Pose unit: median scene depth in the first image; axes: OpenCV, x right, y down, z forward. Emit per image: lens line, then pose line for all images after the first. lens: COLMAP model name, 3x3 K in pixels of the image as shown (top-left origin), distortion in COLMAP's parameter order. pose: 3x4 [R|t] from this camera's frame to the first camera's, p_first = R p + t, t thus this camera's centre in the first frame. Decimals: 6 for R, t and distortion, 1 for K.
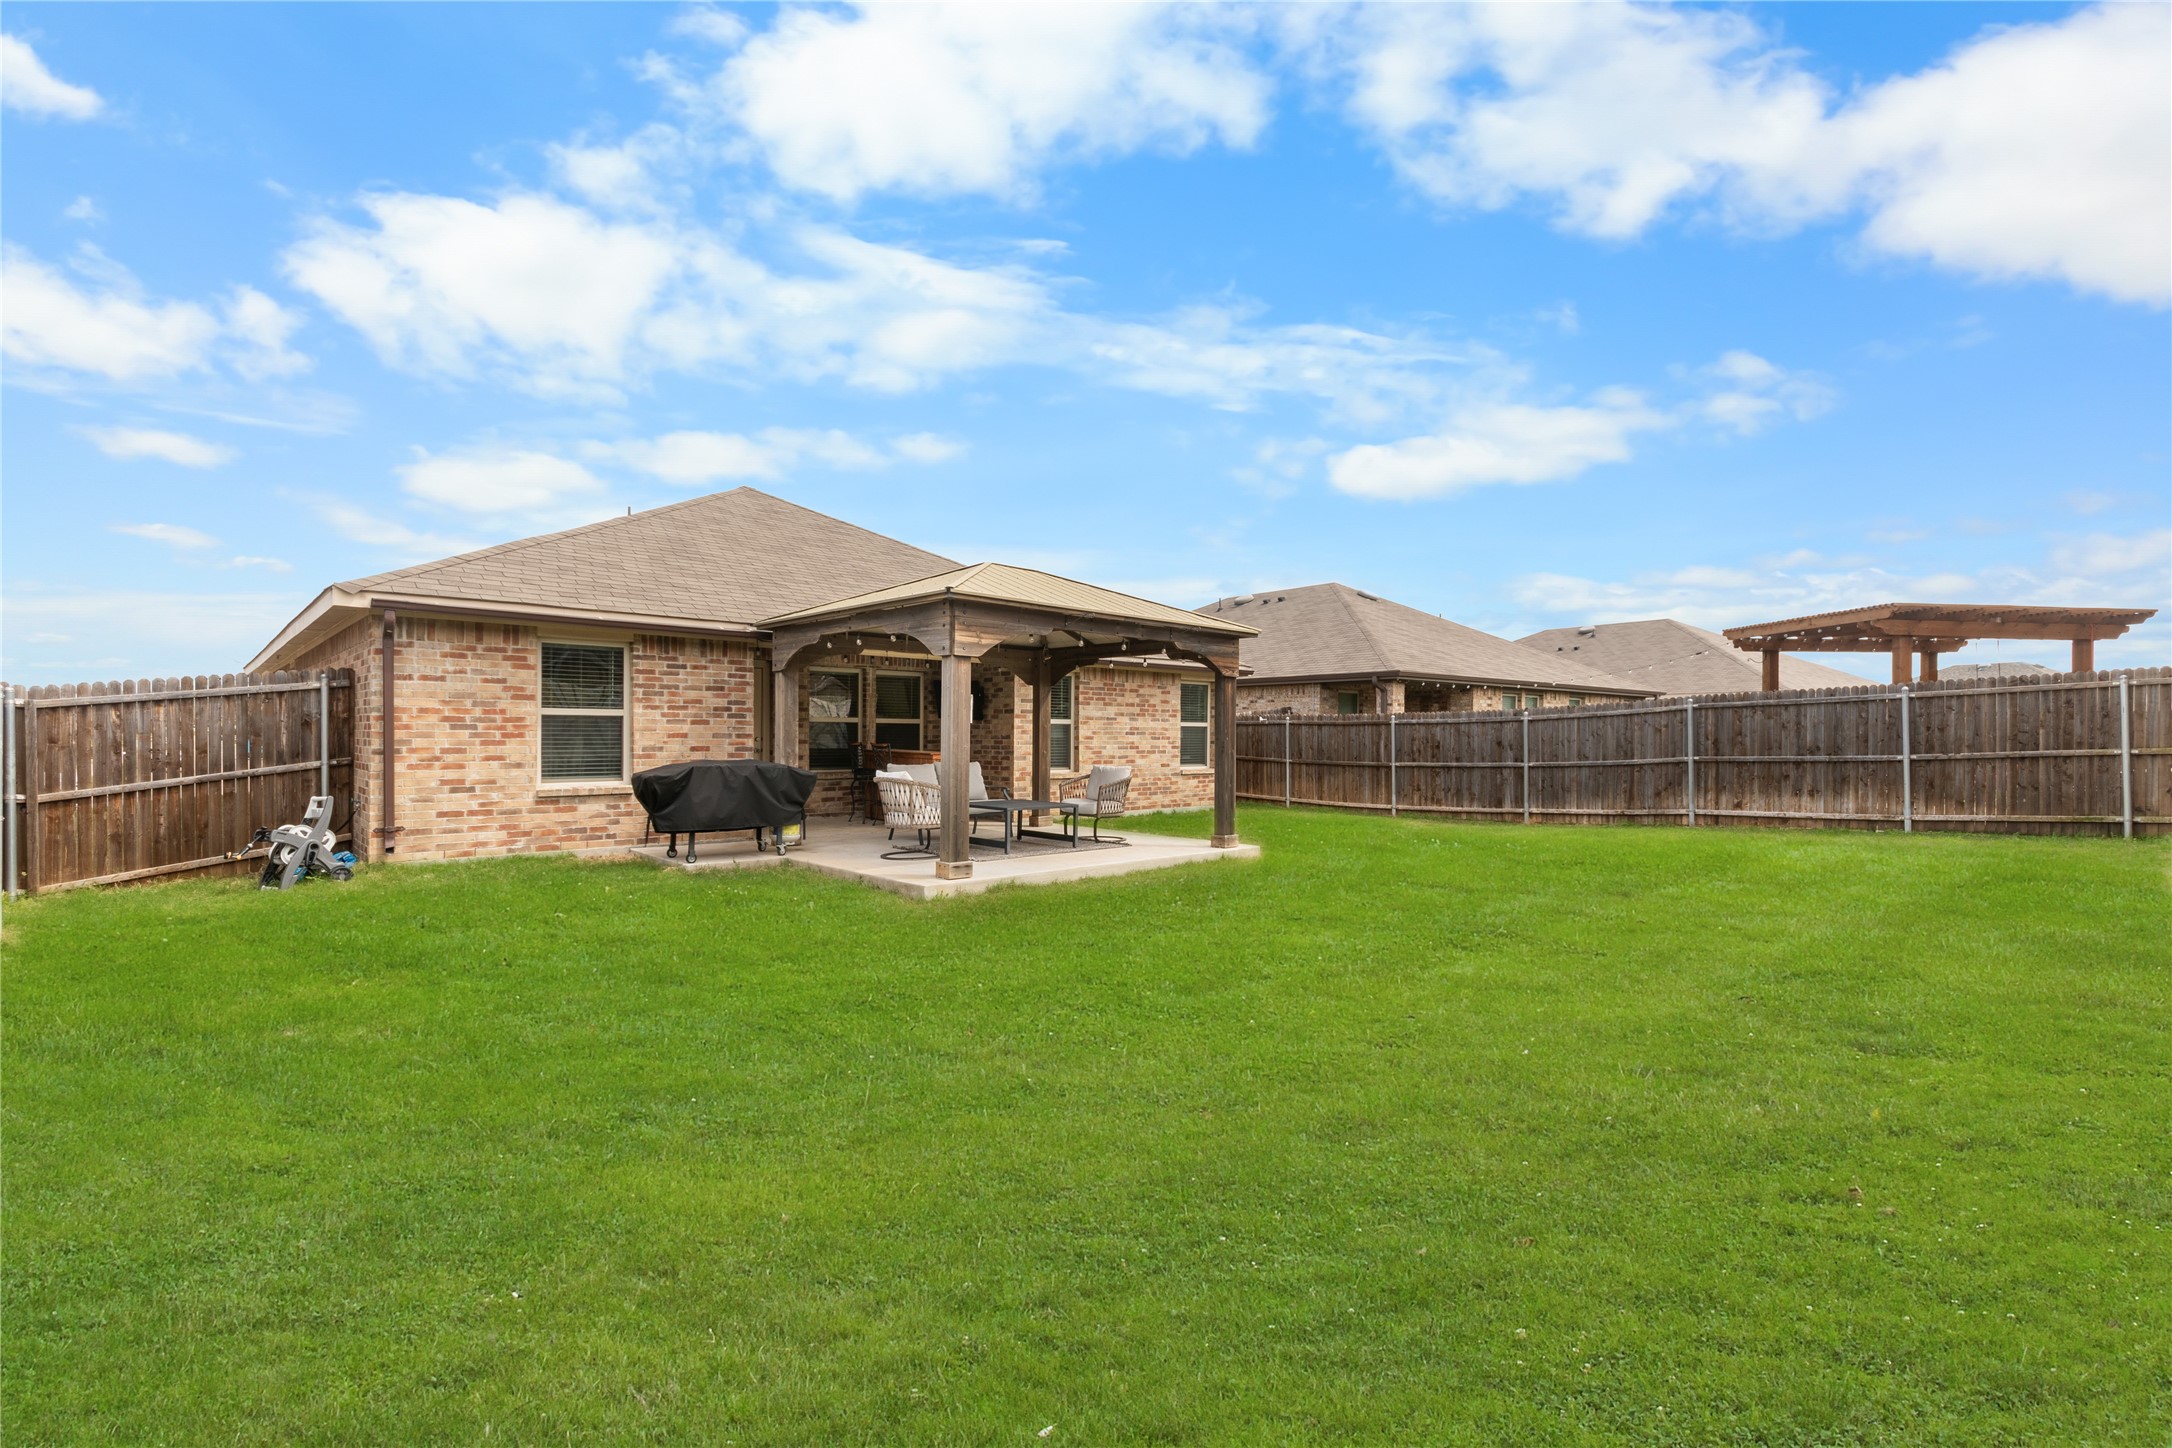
lens RADIAL K [[961.6, 0, 1073.4], [0, 961.6, 729.5], [0, 0, 1]] dist [0.002858, 0.000926]
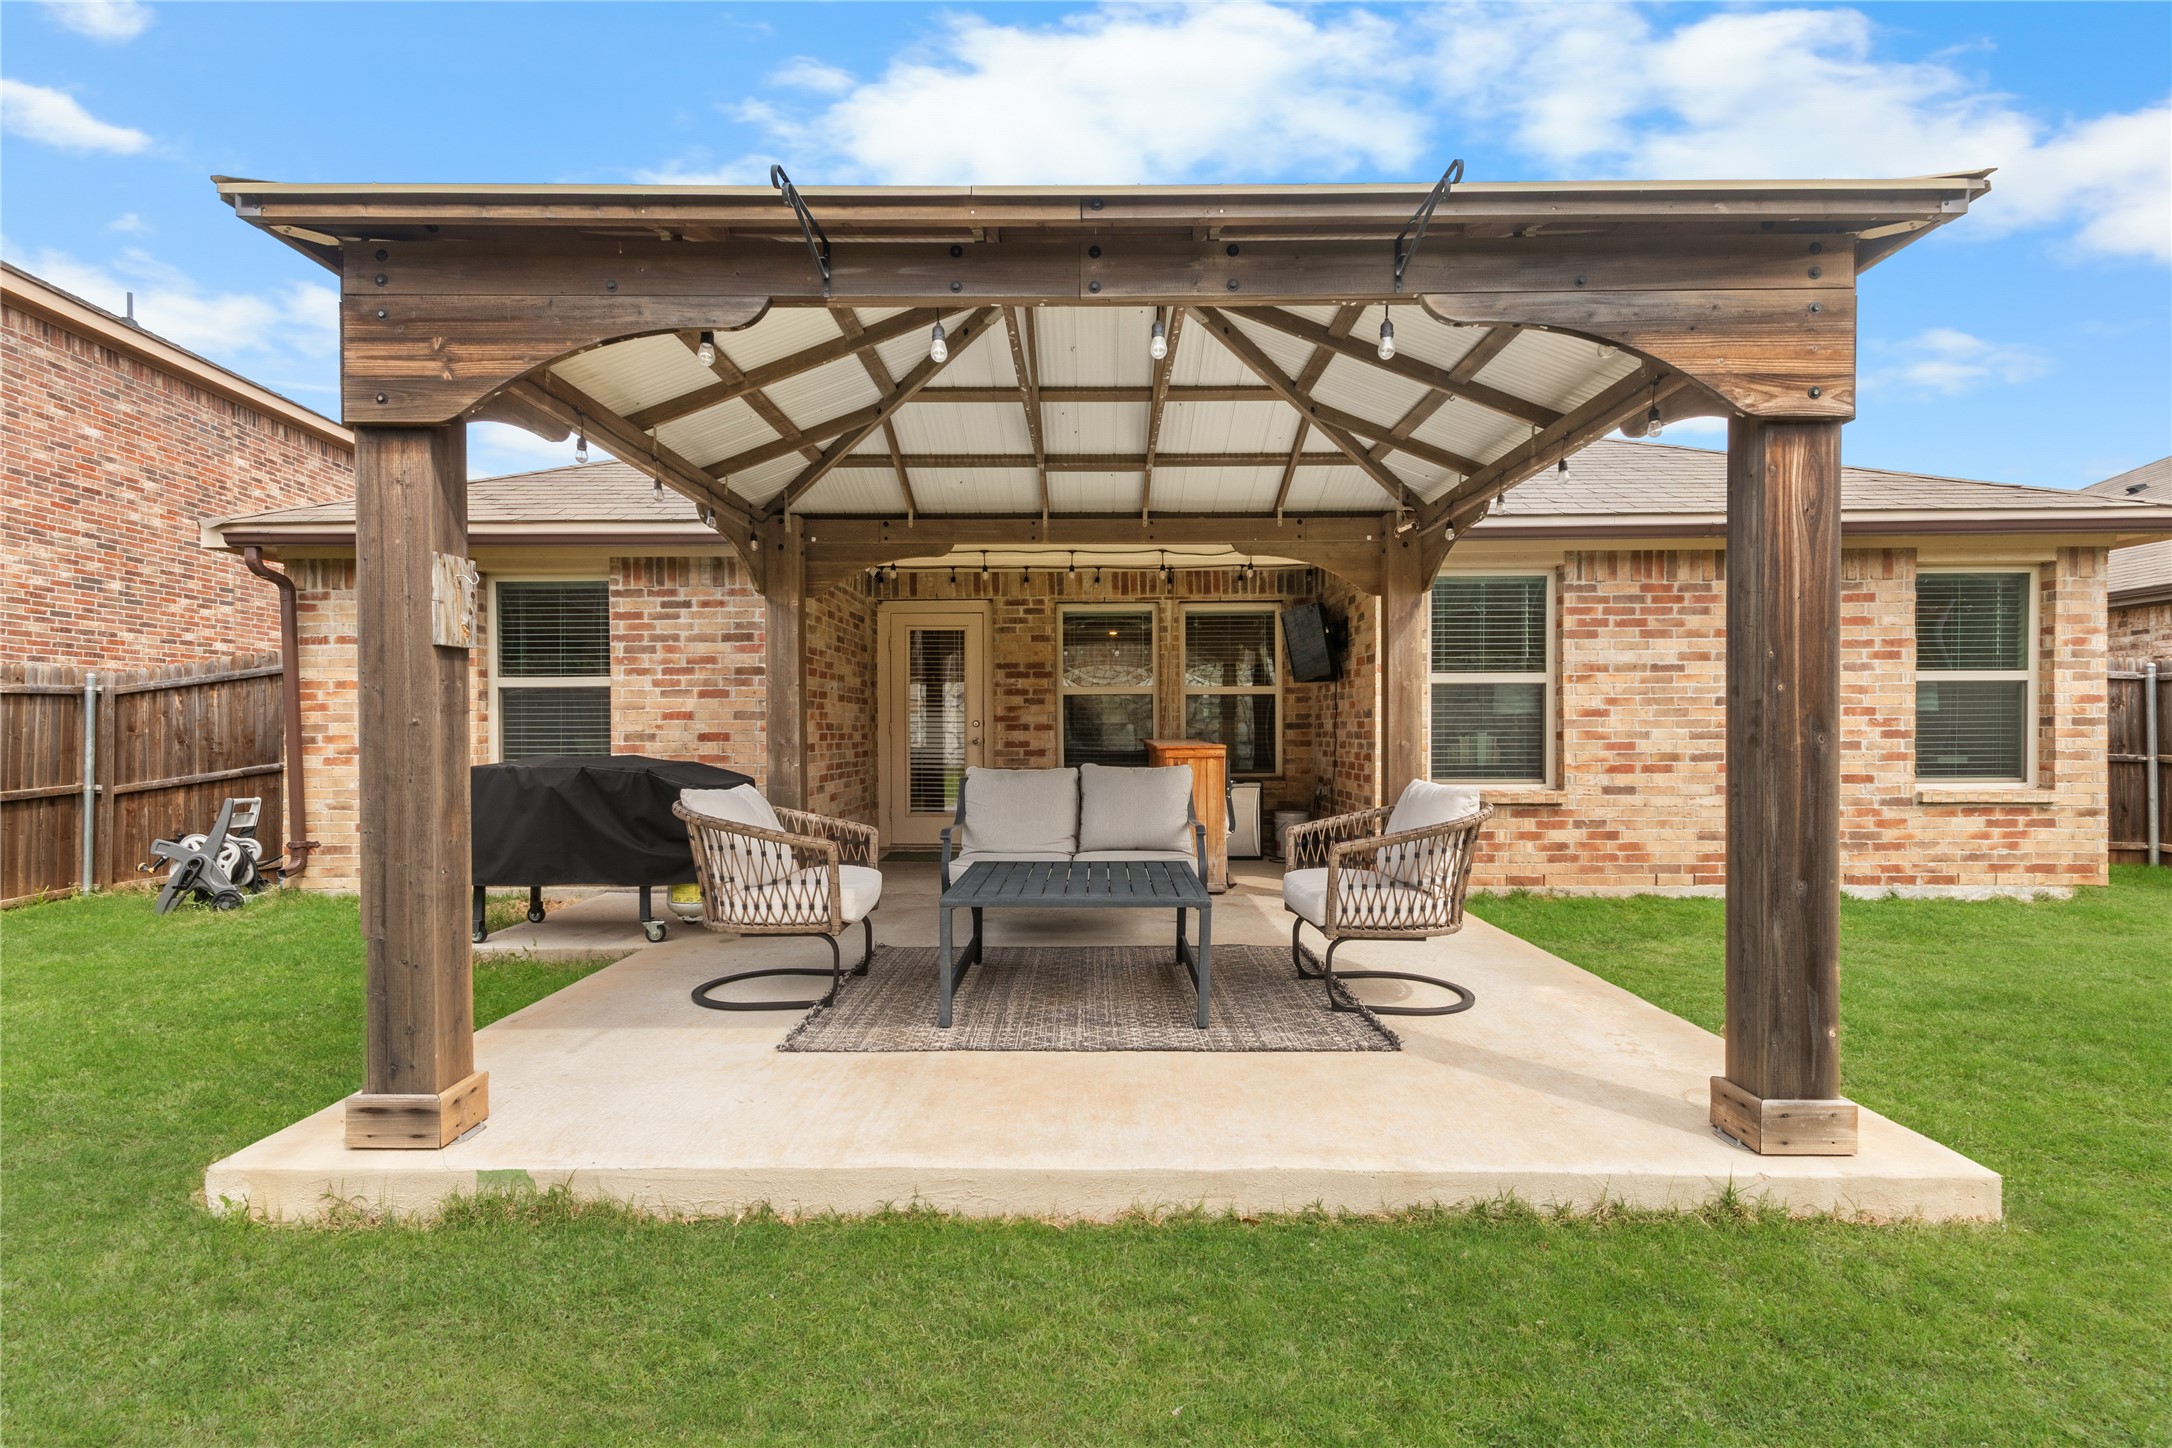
lens RADIAL K [[961.6, 0, 1077.2], [0, 961.6, 719.3], [0, 0, 1]] dist [0.002858, 0.000926]
pose [[0.728401, -0.015041, -0.684986, 0.203851], [0.013037, 0.999882, -0.008092, 0.017242], [0.685027, -0.003036, 0.728512, 0.734580]]
